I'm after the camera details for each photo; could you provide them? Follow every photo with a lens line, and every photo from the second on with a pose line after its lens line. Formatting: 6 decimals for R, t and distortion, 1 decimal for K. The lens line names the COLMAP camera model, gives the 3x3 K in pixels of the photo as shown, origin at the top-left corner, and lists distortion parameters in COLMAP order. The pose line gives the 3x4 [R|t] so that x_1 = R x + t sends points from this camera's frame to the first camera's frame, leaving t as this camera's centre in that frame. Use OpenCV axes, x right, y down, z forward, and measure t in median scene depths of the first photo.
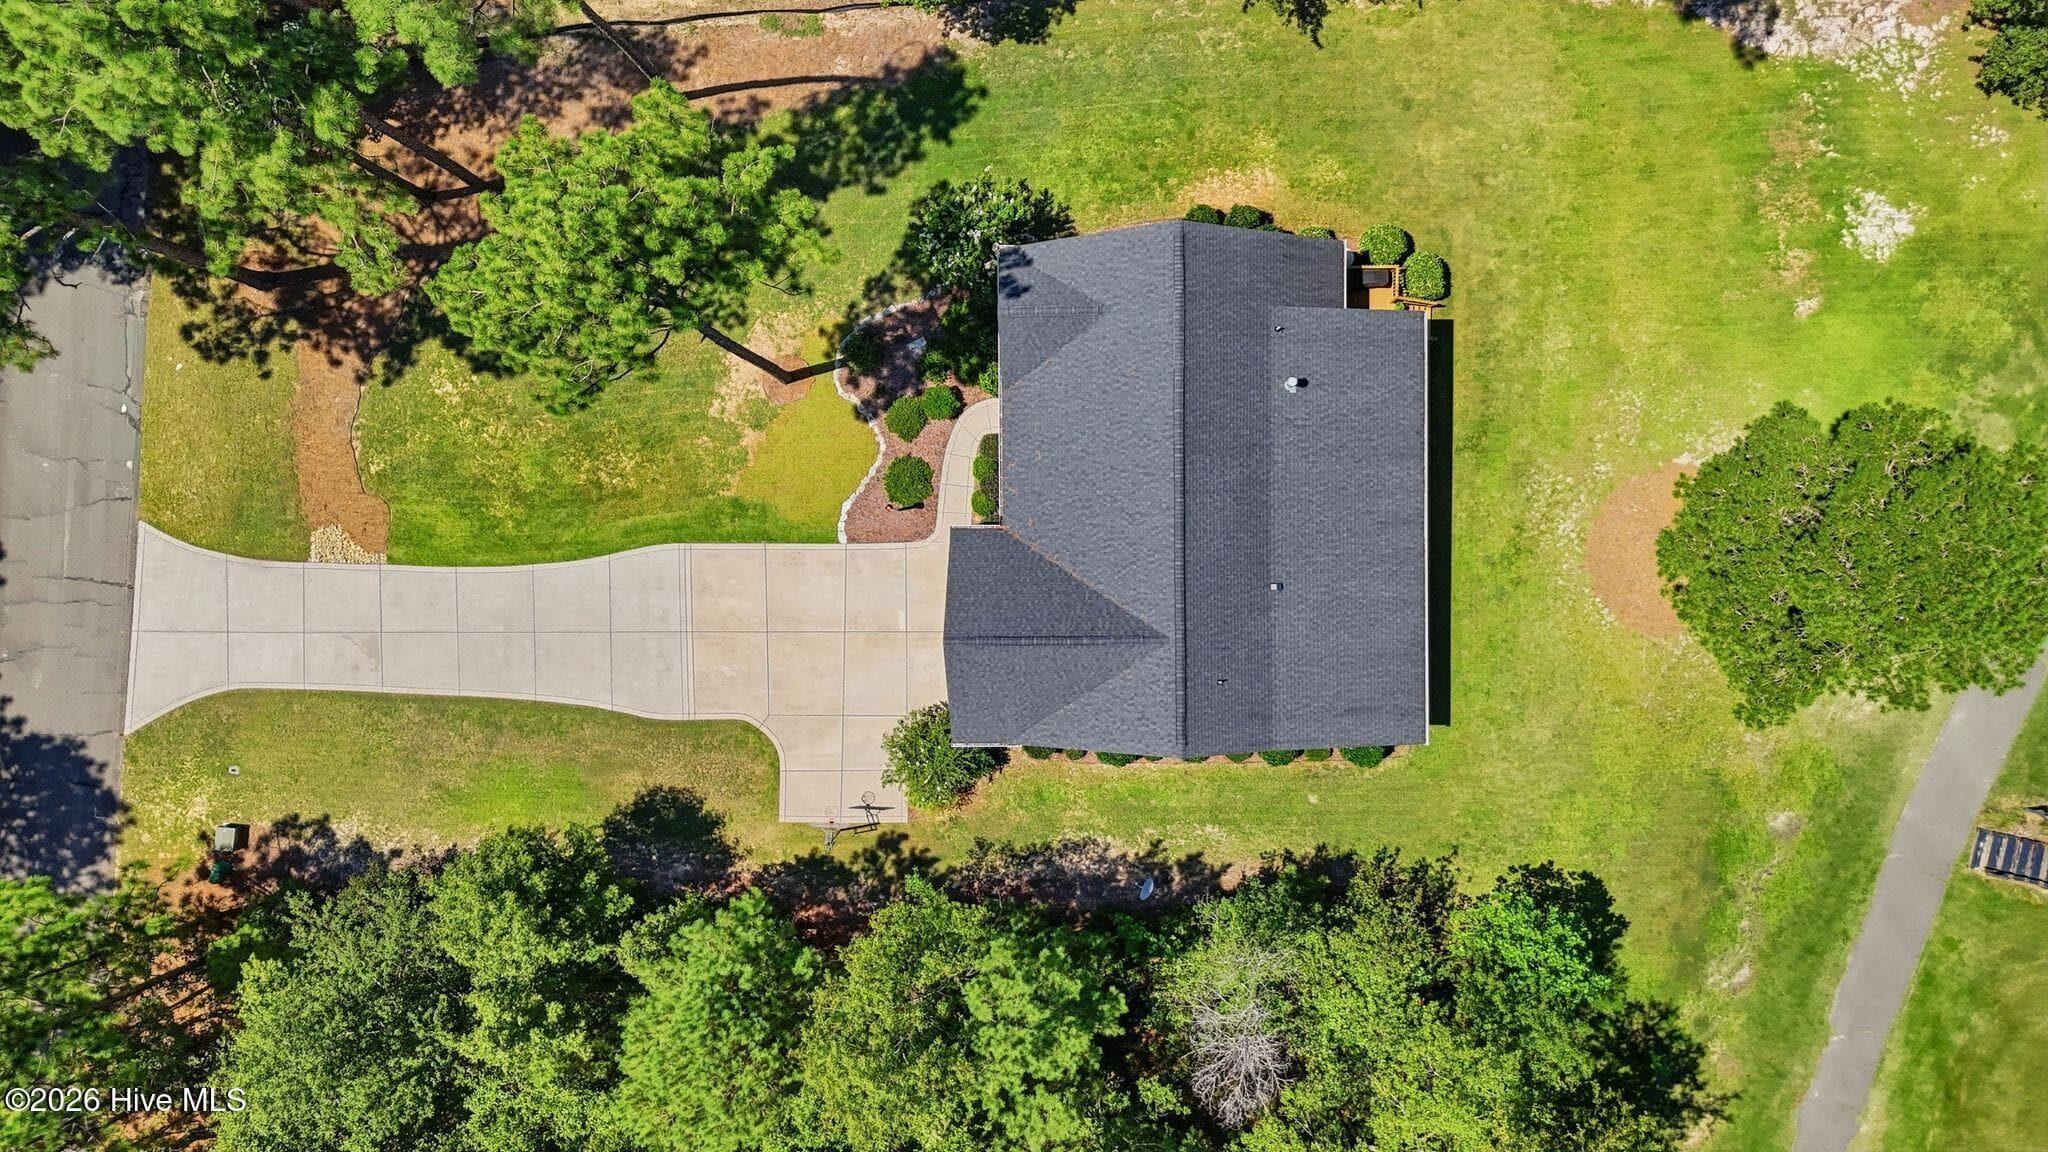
lens RADIAL K [[1502.8, 0, 1022.3], [0, 1502.8, 582.0], [0, 0, 1]] dist [0.072820, -0.066721]
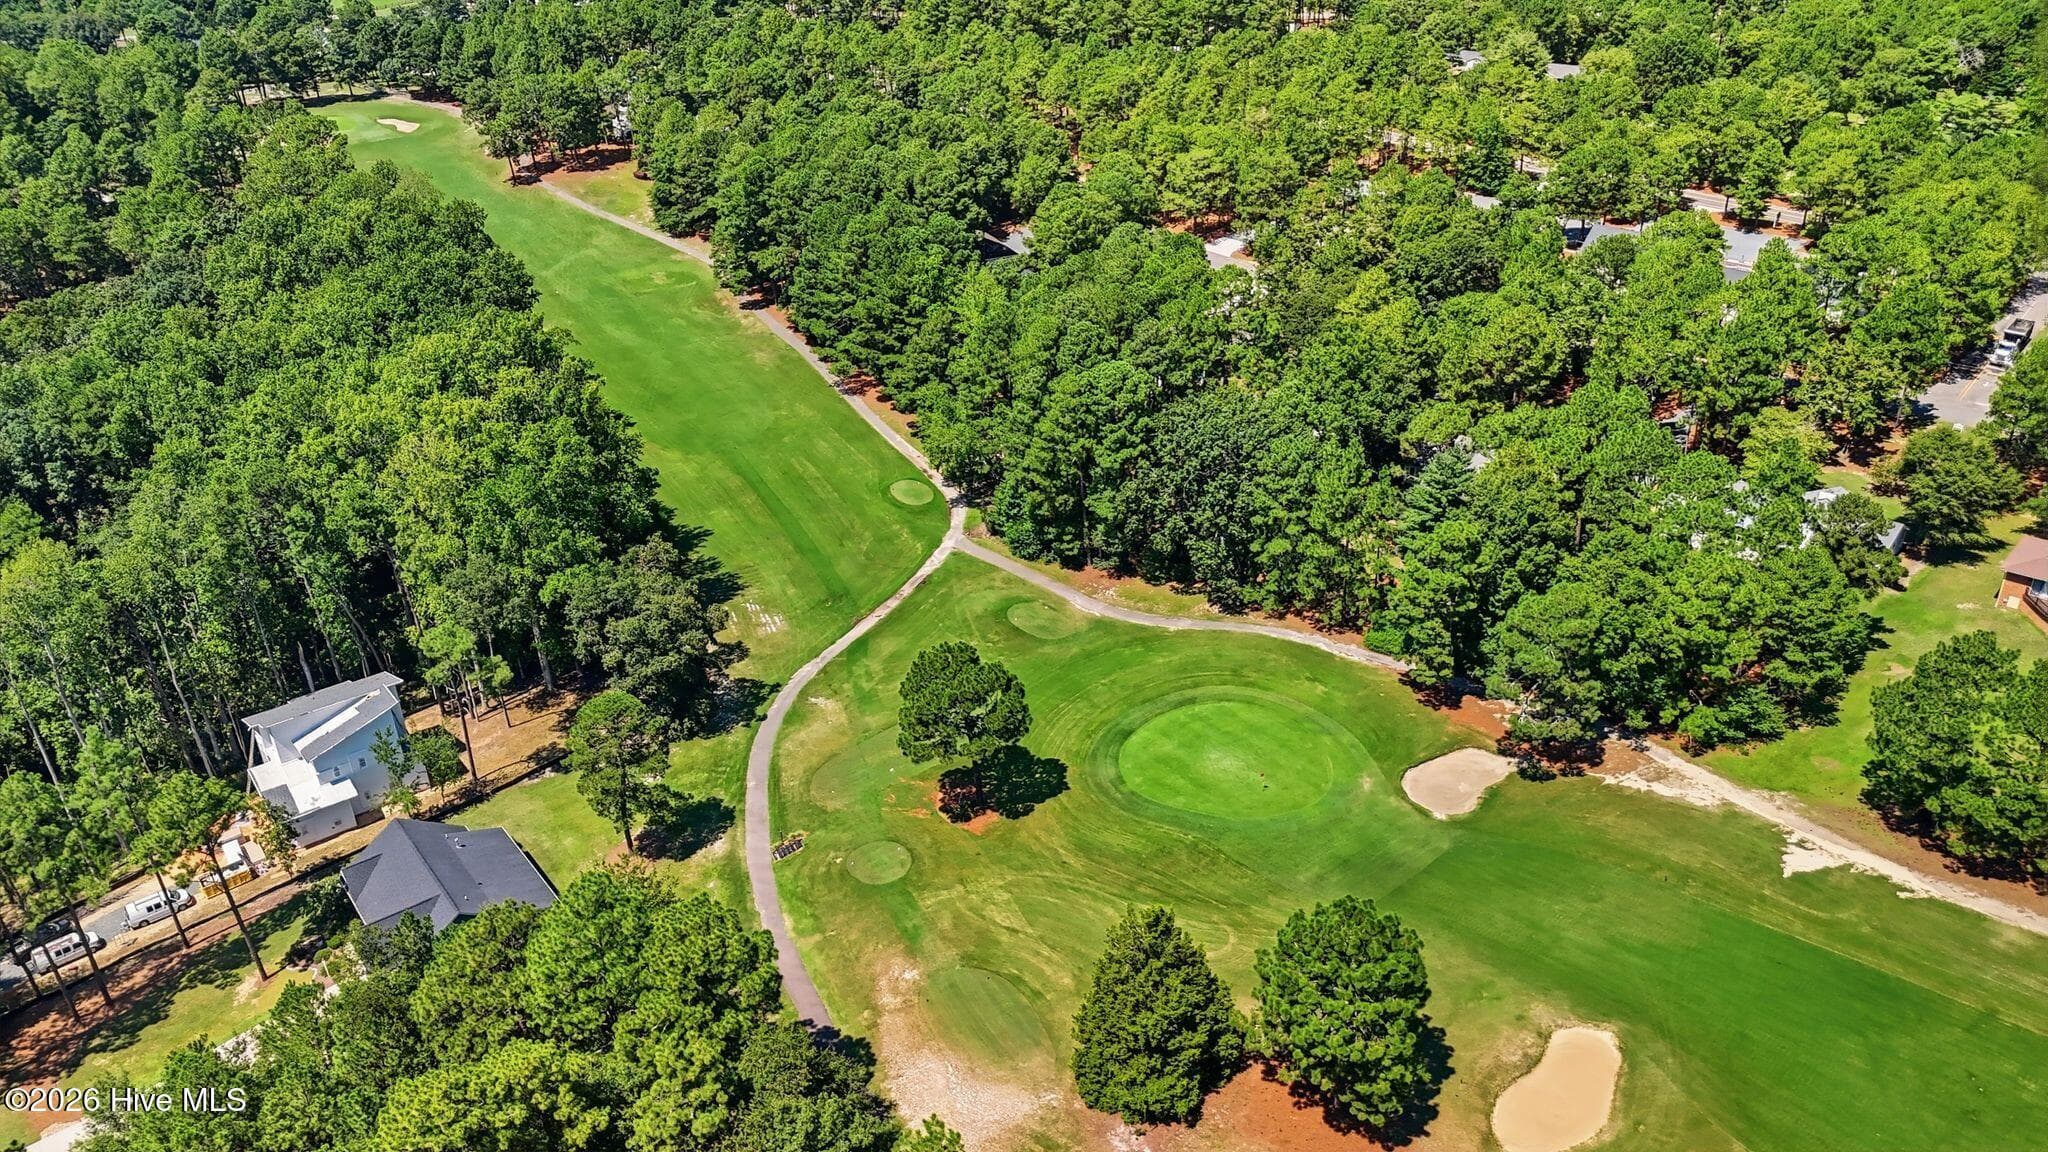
lens RADIAL K [[1502.8, 0, 1022.3], [0, 1502.8, 582.0], [0, 0, 1]] dist [0.072820, -0.066721]
pose [[0.795142, -0.272887, 0.541555, -0.336674], [0.606340, 0.342925, -0.717464, 2.070187], [0.010074, 0.898852, 0.438136, -0.592514]]
